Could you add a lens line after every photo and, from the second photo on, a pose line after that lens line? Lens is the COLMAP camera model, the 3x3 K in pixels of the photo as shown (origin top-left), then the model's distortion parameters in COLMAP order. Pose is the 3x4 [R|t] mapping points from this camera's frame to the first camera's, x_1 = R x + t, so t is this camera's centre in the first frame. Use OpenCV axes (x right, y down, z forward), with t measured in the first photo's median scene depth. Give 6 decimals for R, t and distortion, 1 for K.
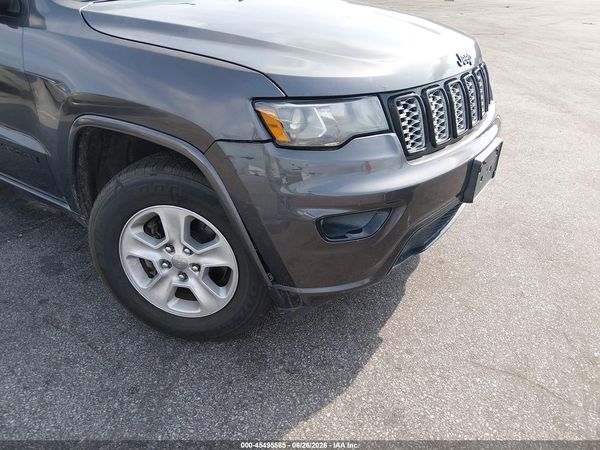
lens RADIAL K [[460.4, 0, 300.0], [0, 460.4, 225.0], [0, 0, 1]] dist [0.112274, -0.198565]
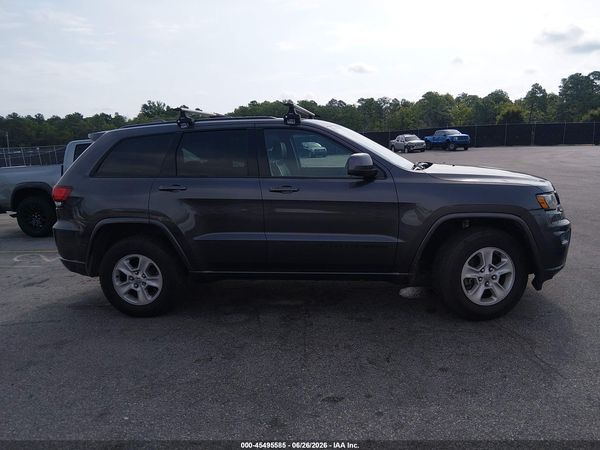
lens RADIAL K [[460.4, 0, 300.0], [0, 460.4, 225.0], [0, 0, 1]] dist [0.112274, -0.198565]
pose [[0.897500, -0.116528, 0.425341, -2.000800], [0.247099, 0.931726, -0.266136, 0.229177], [-0.365289, 0.343958, 0.865018, -0.653914]]
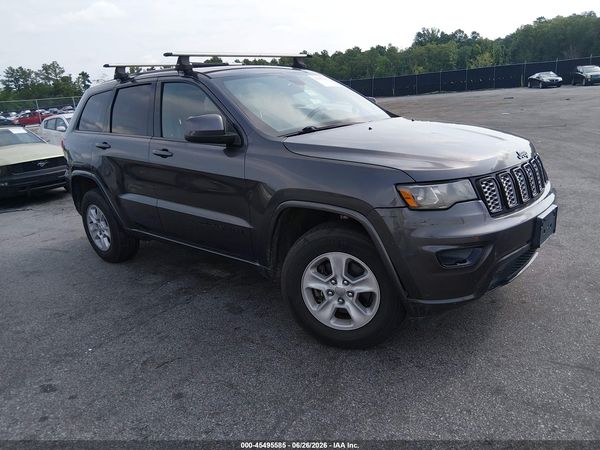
lens RADIAL K [[460.4, 0, 300.0], [0, 460.4, 225.0], [0, 0, 1]] dist [0.112274, -0.198565]
pose [[0.989315, -0.041310, -0.139821, -0.174103], [0.011843, 0.978619, -0.205338, 0.187322], [0.145314, 0.201488, 0.968652, -0.573381]]
